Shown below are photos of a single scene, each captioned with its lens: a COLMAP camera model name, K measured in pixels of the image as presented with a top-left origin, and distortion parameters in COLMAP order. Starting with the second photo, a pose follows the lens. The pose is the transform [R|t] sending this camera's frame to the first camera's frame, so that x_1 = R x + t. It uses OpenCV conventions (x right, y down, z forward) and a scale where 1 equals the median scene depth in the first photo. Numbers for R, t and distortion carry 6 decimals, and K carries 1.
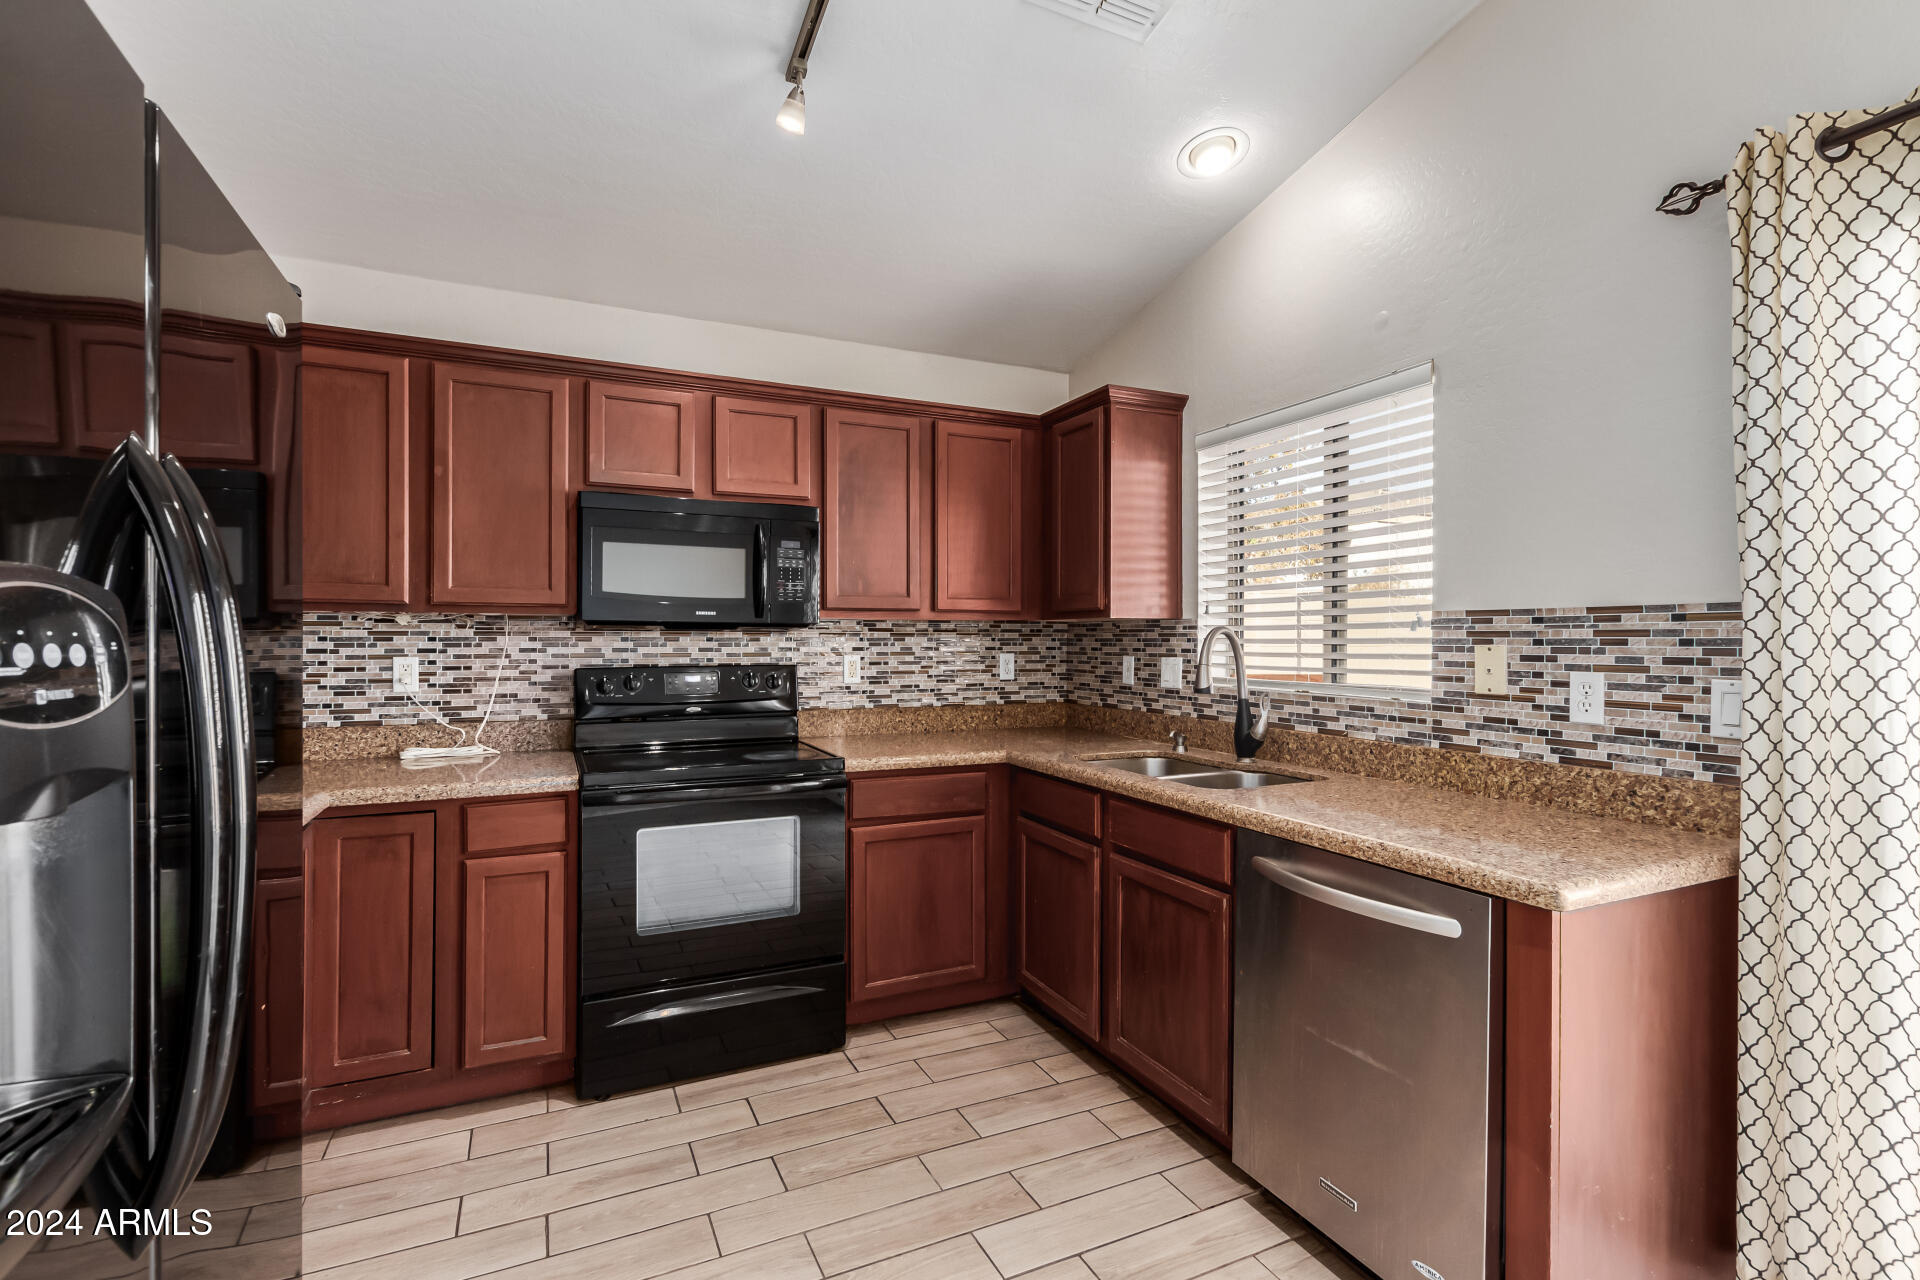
lens RADIAL K [[884.8, 0, 949.9], [0, 884.8, 637.9], [0, 0, 1]] dist [0.003610, -0.001727]
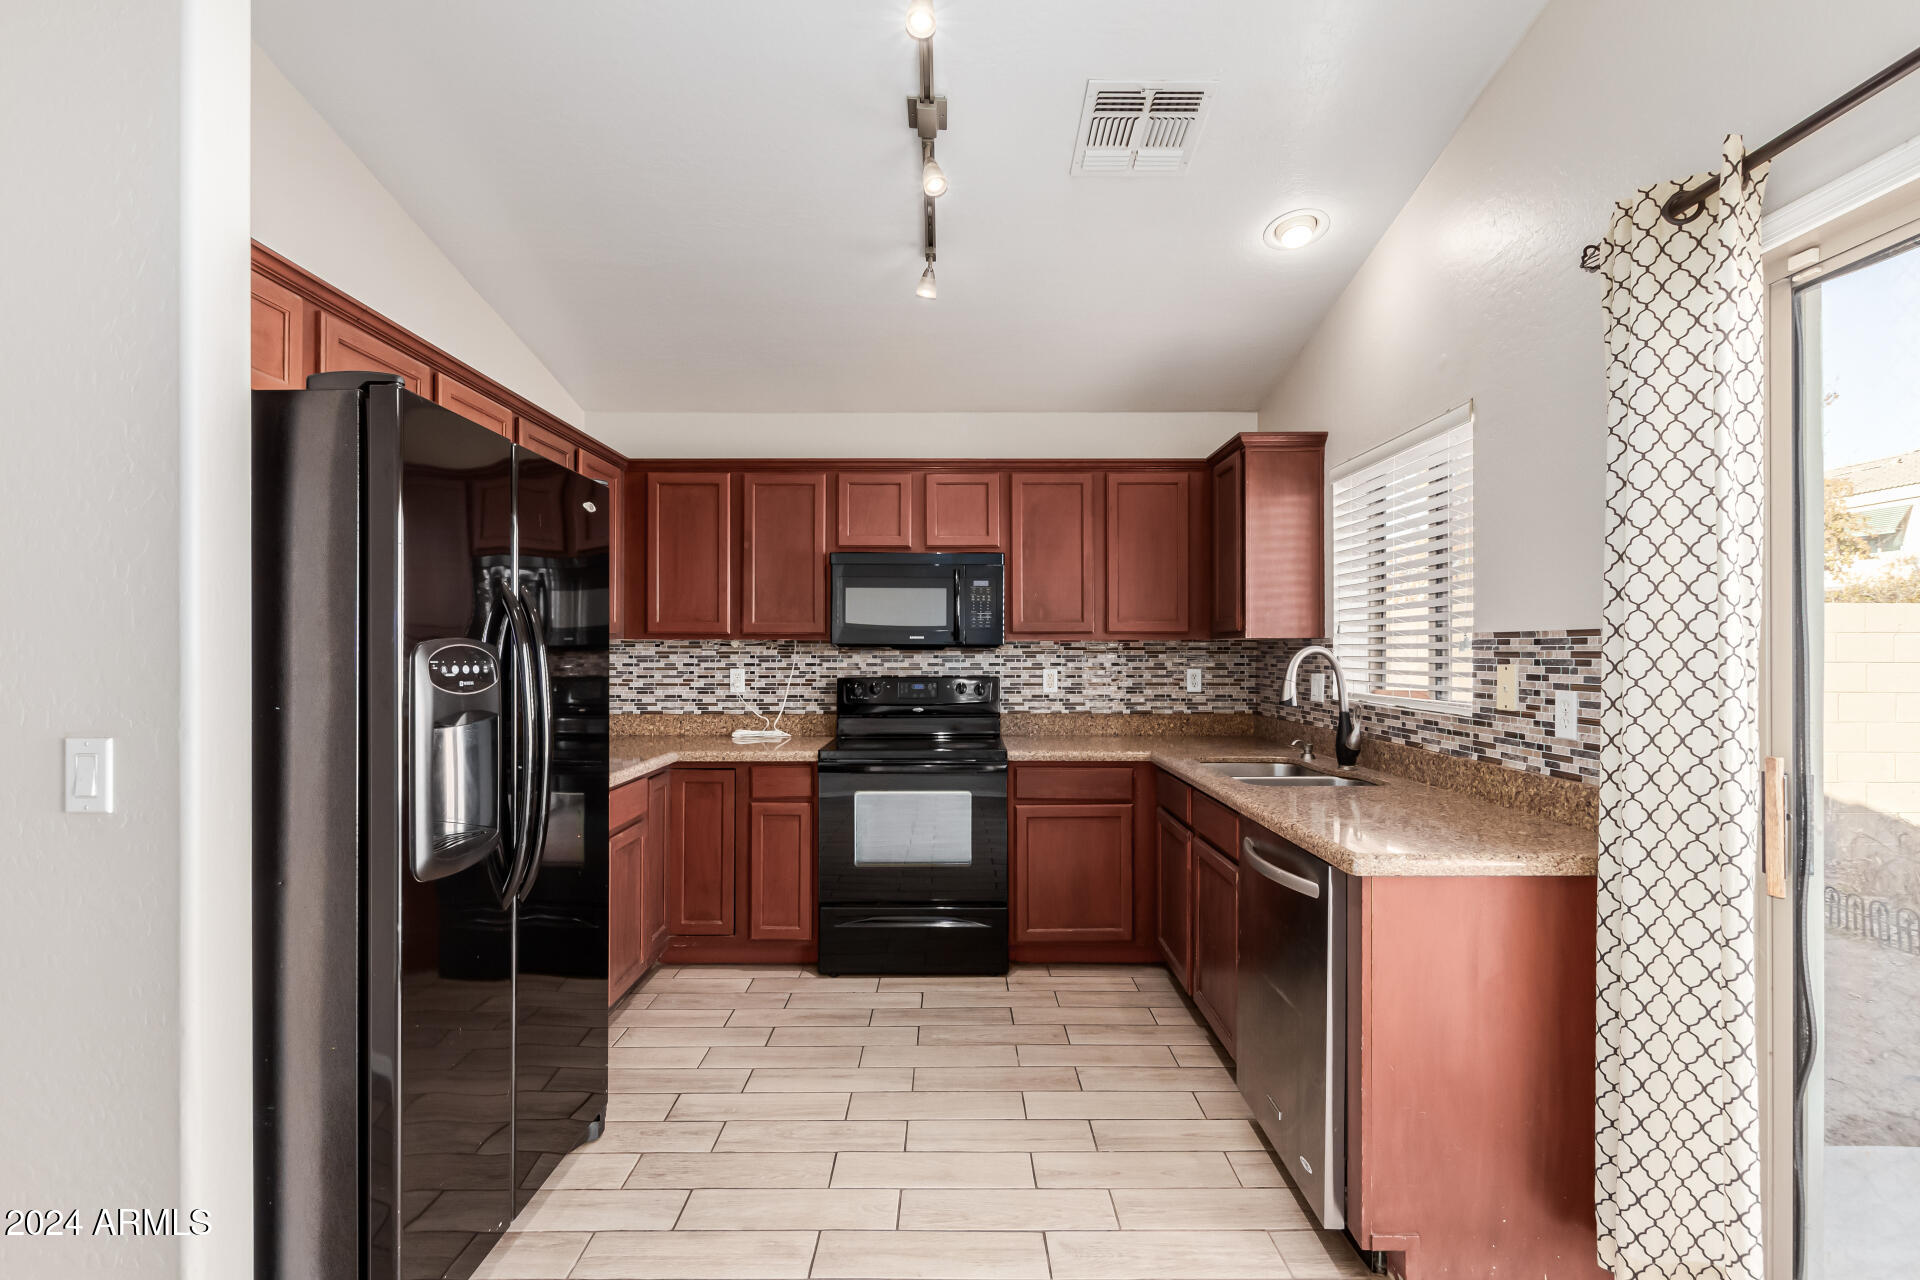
lens RADIAL K [[881.7, 0, 942.0], [0, 881.7, 647.1], [0, 0, 1]] dist [0.004670, -0.003409]
pose [[0.903105, -0.004165, -0.429401, 0.359526], [0.002521, 0.999987, -0.004398, -0.008127], [0.429413, 0.002889, 0.903103, -0.207354]]
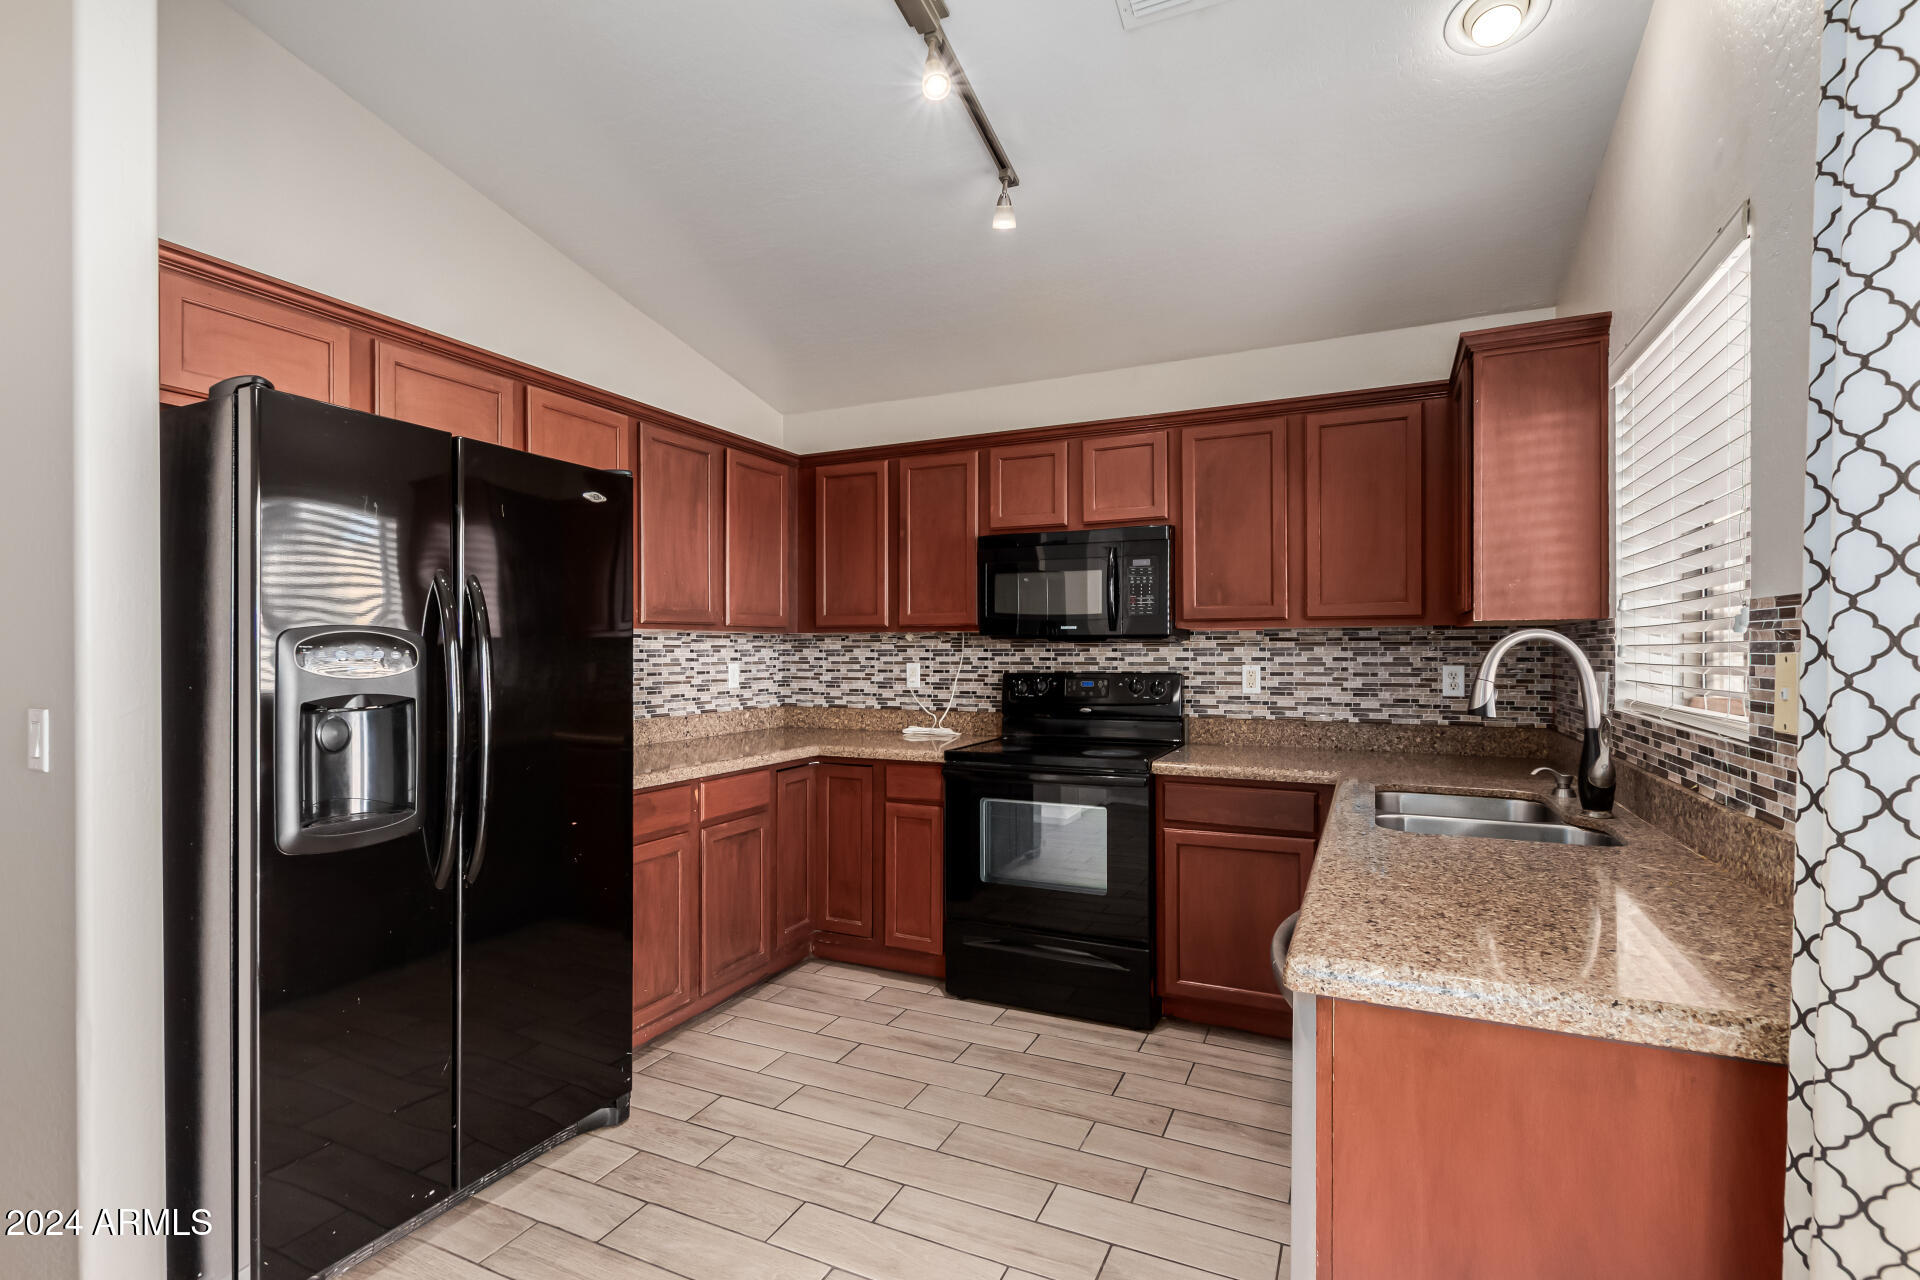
lens RADIAL K [[881.7, 0, 942.8], [0, 881.7, 651.0], [0, 0, 1]] dist [0.004670, -0.003409]
pose [[0.634598, -0.003516, -0.772835, 0.565133], [0.004340, 0.999990, -0.000986, 0.003980], [0.772831, -0.002728, 0.634607, 0.136282]]
